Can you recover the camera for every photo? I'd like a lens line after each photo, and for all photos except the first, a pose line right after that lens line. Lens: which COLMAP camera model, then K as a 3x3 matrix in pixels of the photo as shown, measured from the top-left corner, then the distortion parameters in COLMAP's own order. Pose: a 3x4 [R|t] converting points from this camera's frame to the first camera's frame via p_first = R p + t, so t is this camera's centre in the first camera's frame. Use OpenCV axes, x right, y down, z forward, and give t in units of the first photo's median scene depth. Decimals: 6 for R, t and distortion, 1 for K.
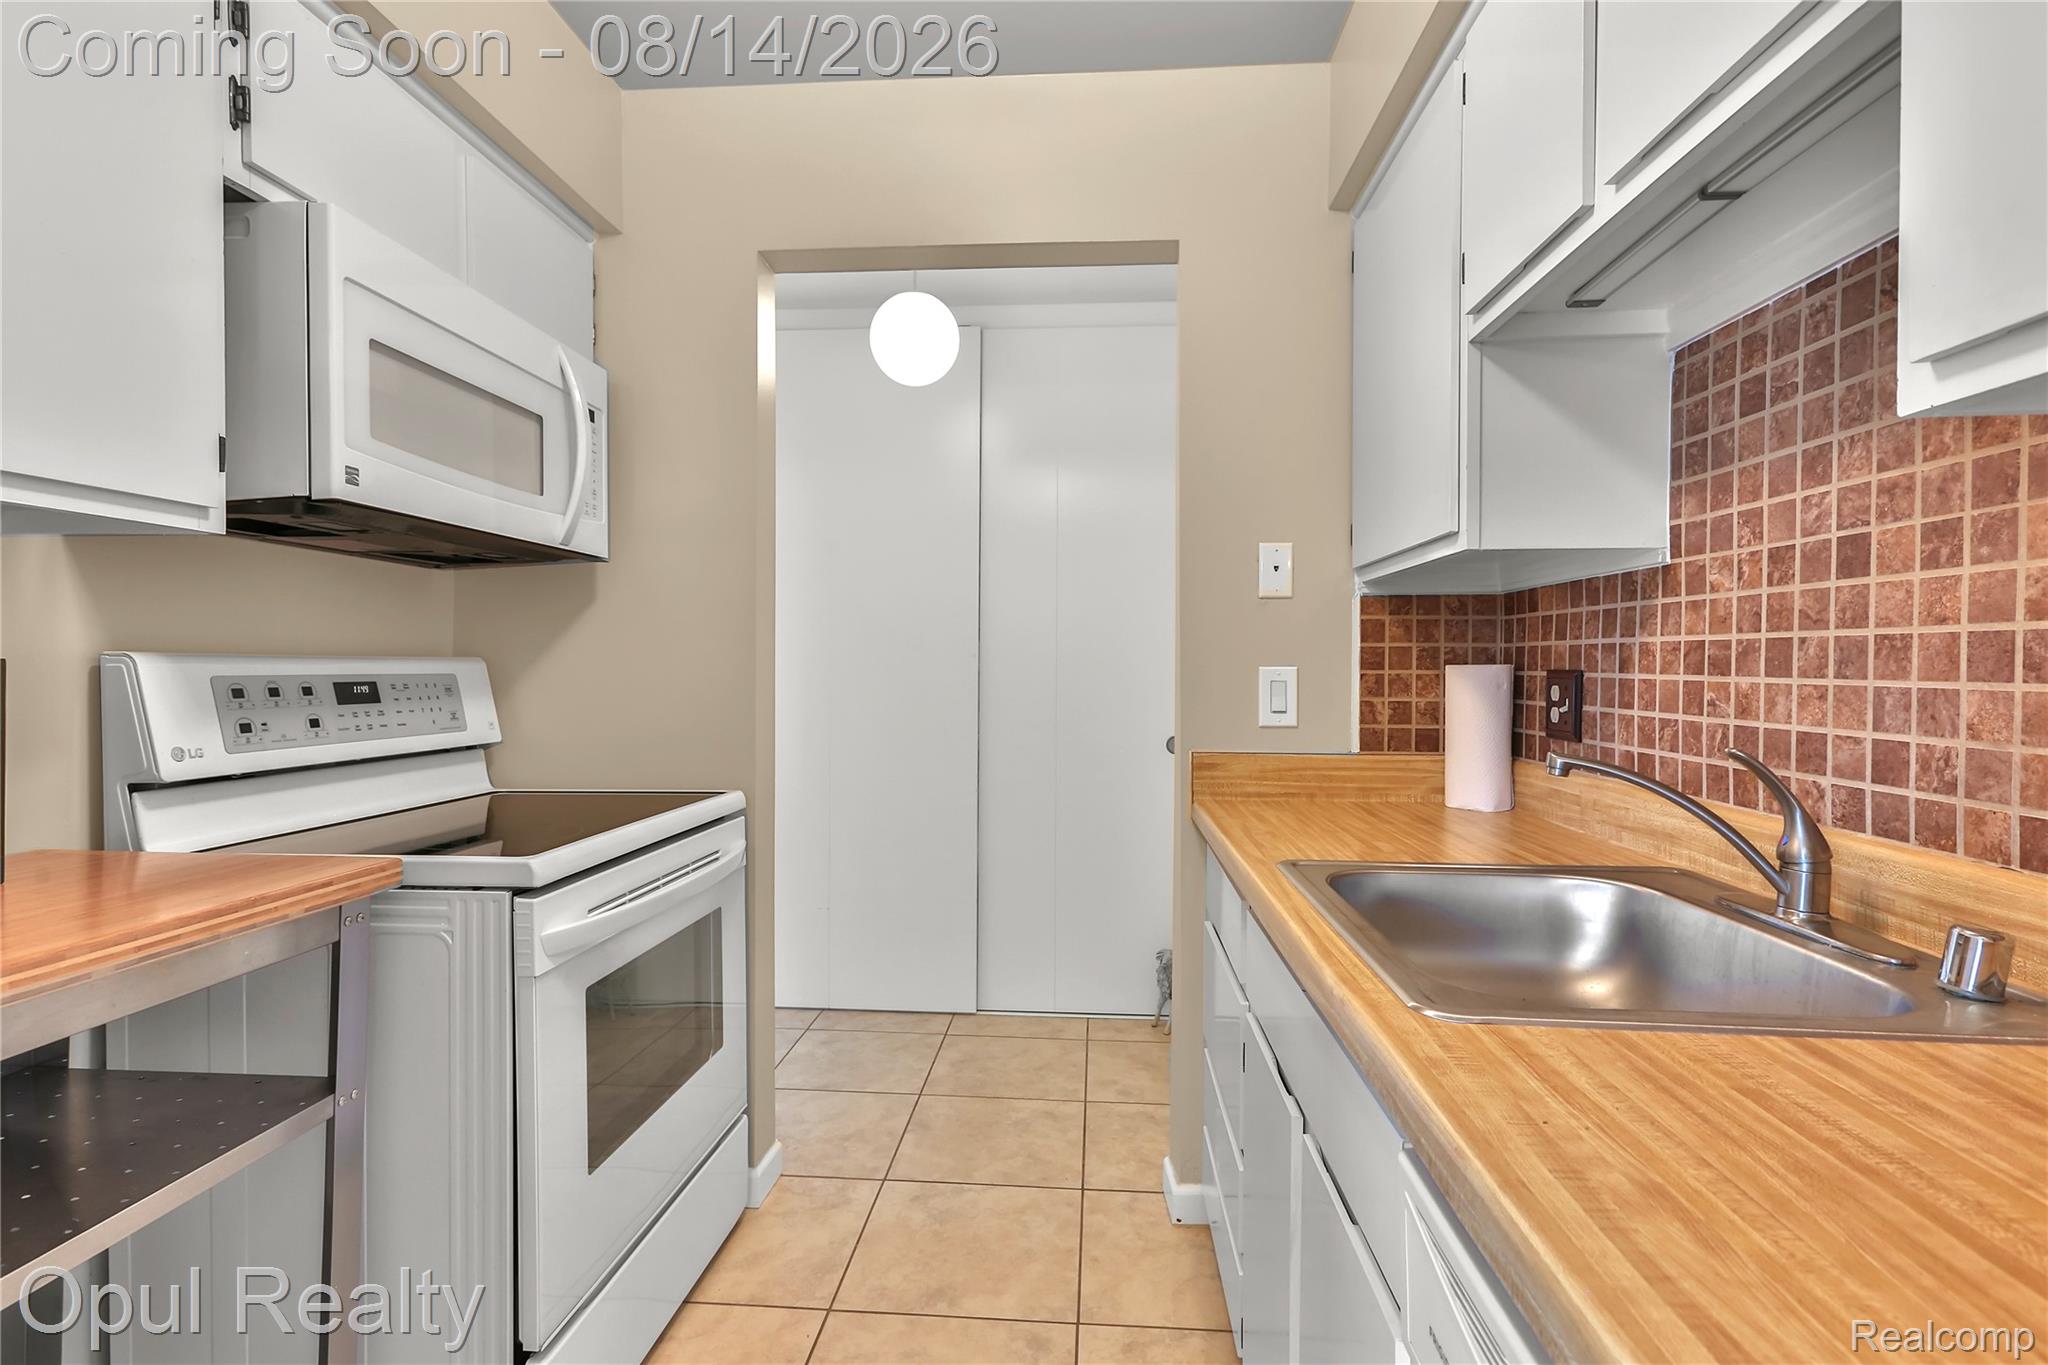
lens RADIAL K [[991.9, 0, 1022.6], [0, 991.9, 684.9], [0, 0, 1]] dist [0.013559, 0.000028]
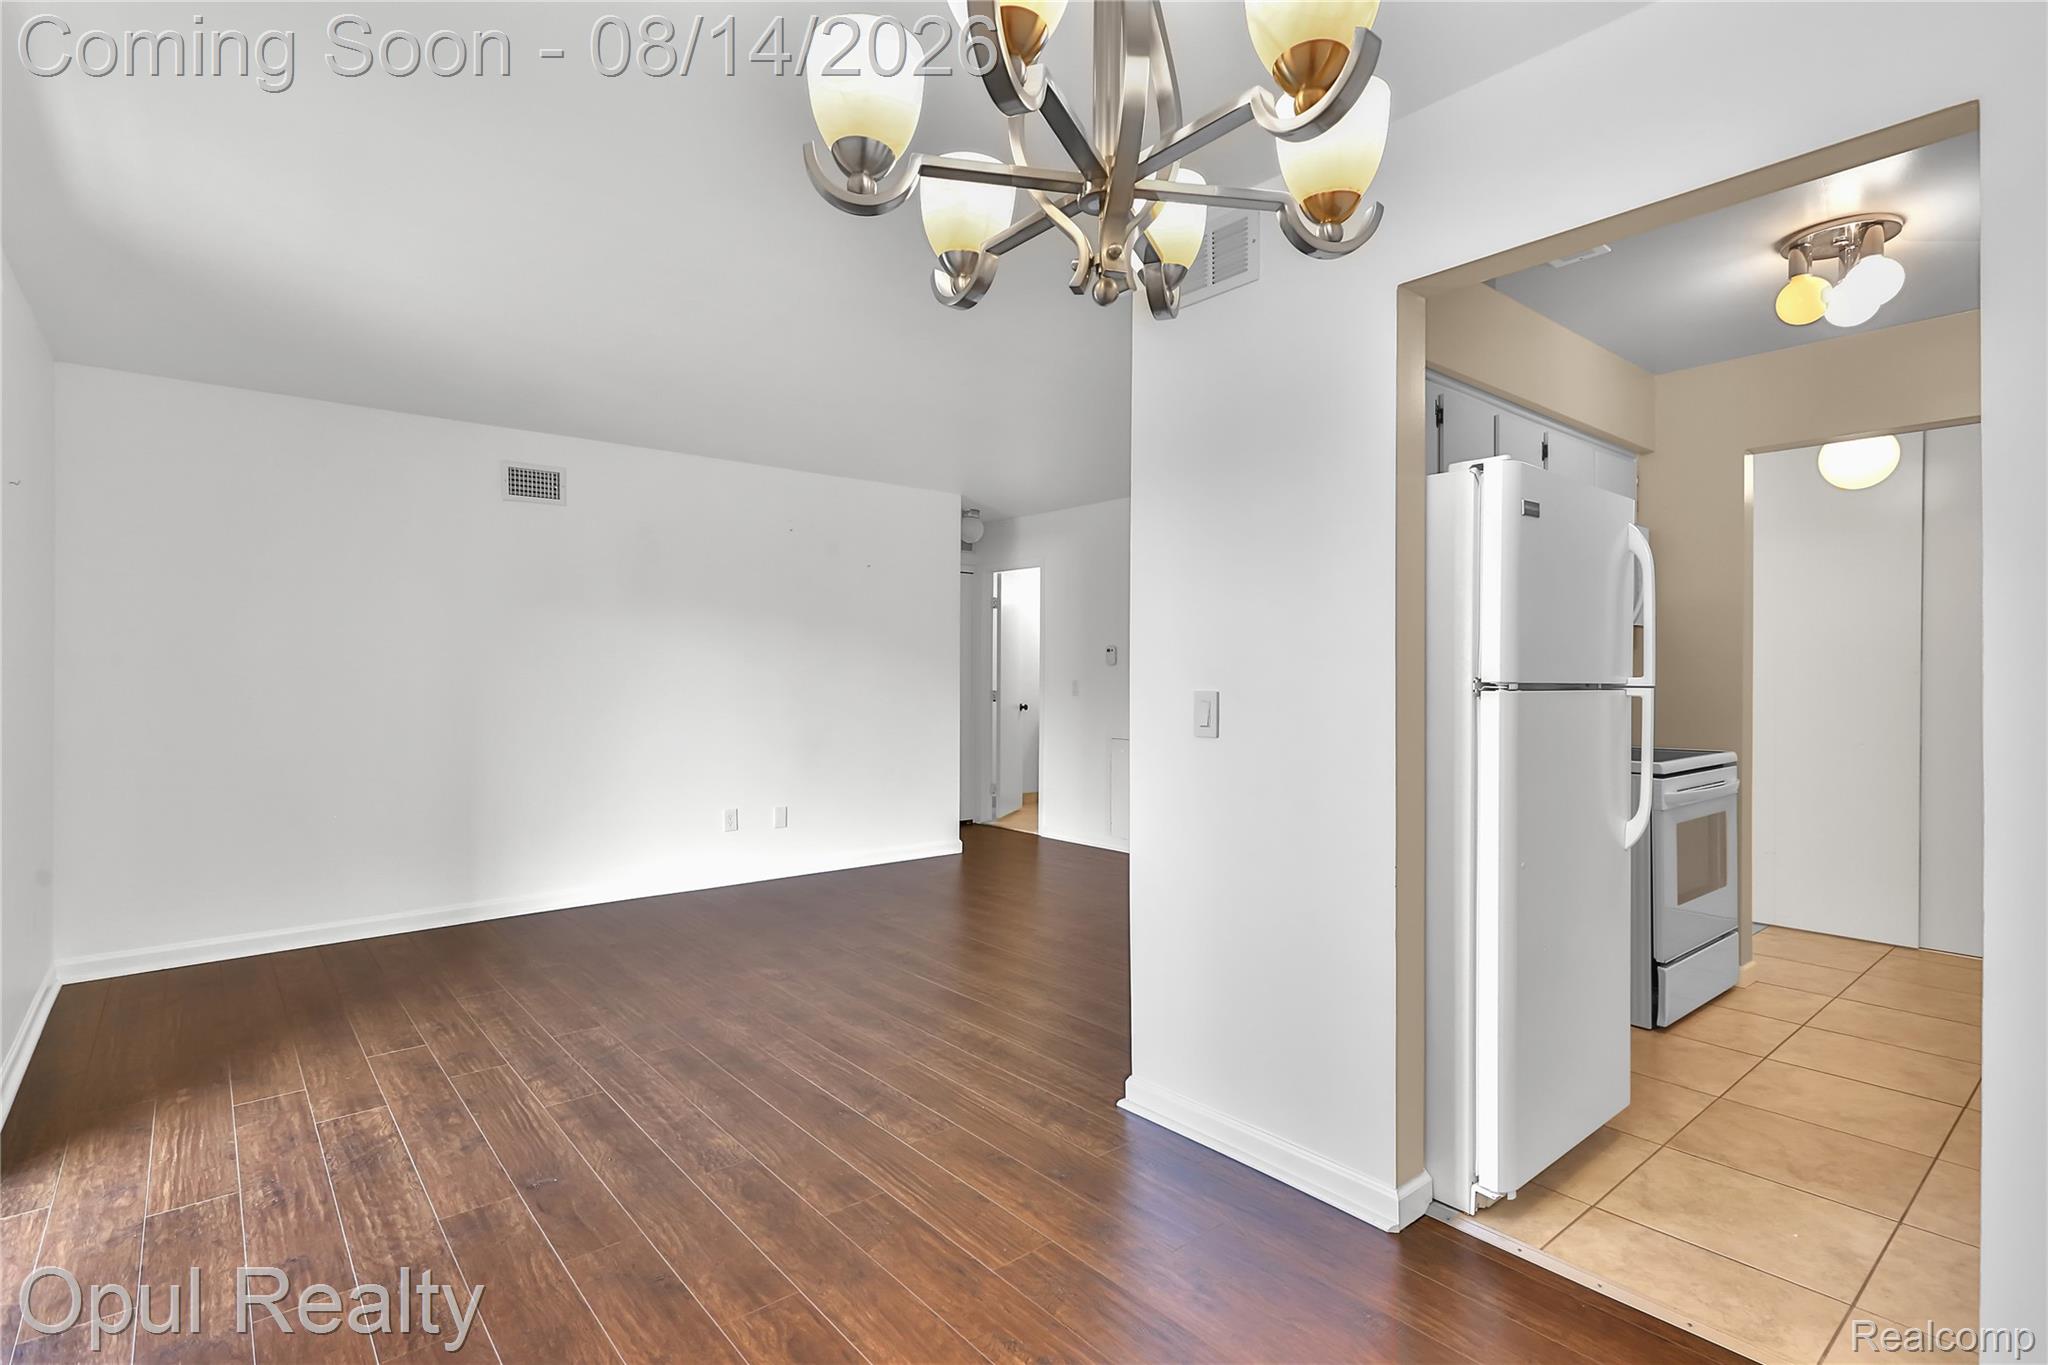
lens RADIAL K [[991.9, 0, 1012.1], [0, 991.9, 680.0], [0, 0, 1]] dist [0.013559, 0.000028]
pose [[0.700787, 0.007032, -0.713335, 0.091916], [-0.010214, 0.999948, -0.000176, -0.008954], [0.713297, 0.007409, 0.700823, -1.235858]]
